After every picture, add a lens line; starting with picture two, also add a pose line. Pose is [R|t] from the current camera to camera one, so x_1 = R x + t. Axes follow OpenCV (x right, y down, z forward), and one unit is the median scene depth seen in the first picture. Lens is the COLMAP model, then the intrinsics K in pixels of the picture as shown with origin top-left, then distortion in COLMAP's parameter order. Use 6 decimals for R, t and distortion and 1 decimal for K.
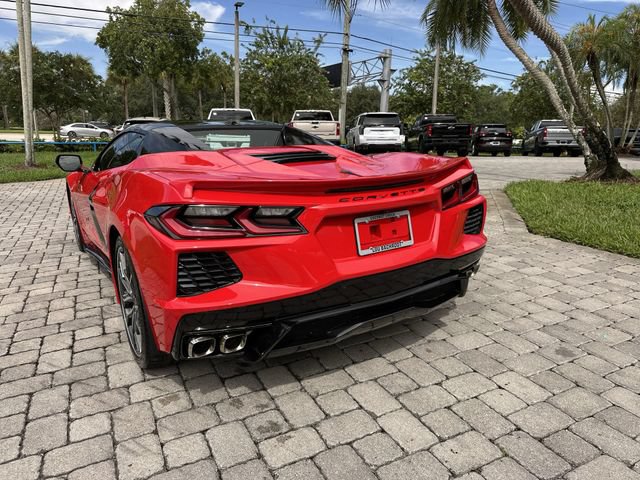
lens RADIAL K [[451.4, 0, 316.6], [0, 451.4, 242.5], [0, 0, 1]] dist [0.027956, -0.038955]
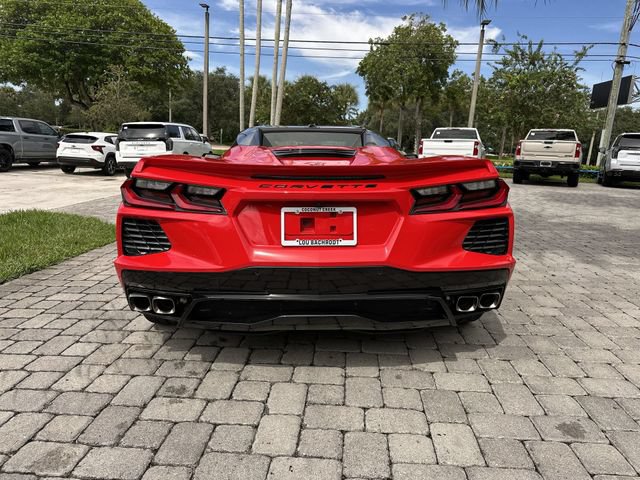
lens RADIAL K [[451.4, 0, 316.2], [0, 451.4, 239.9], [0, 0, 1]] dist [0.027956, -0.038955]
pose [[0.857499, 0.124955, -0.499081, 0.471579], [-0.150944, 0.988471, -0.011862, 0.012784], [0.491845, 0.085504, 0.866474, 0.138336]]
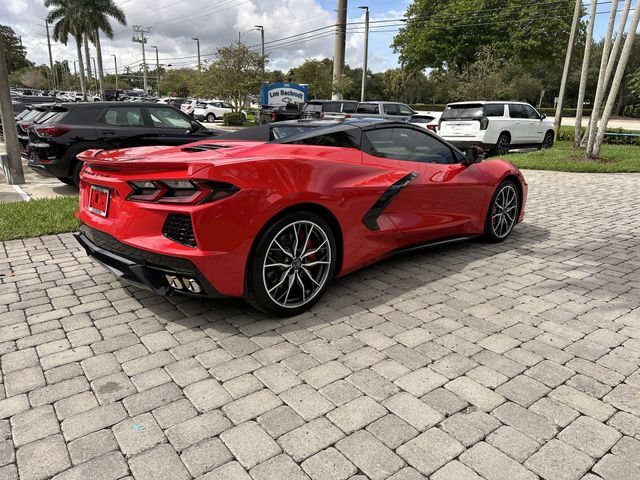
lens RADIAL K [[451.4, 0, 316.9], [0, 451.4, 234.4], [0, 0, 1]] dist [0.027956, -0.038955]
pose [[0.184304, 0.254835, -0.949258, 1.252825], [-0.251193, 0.945942, 0.205174, -0.291476], [0.950229, 0.200633, 0.238353, 1.008833]]
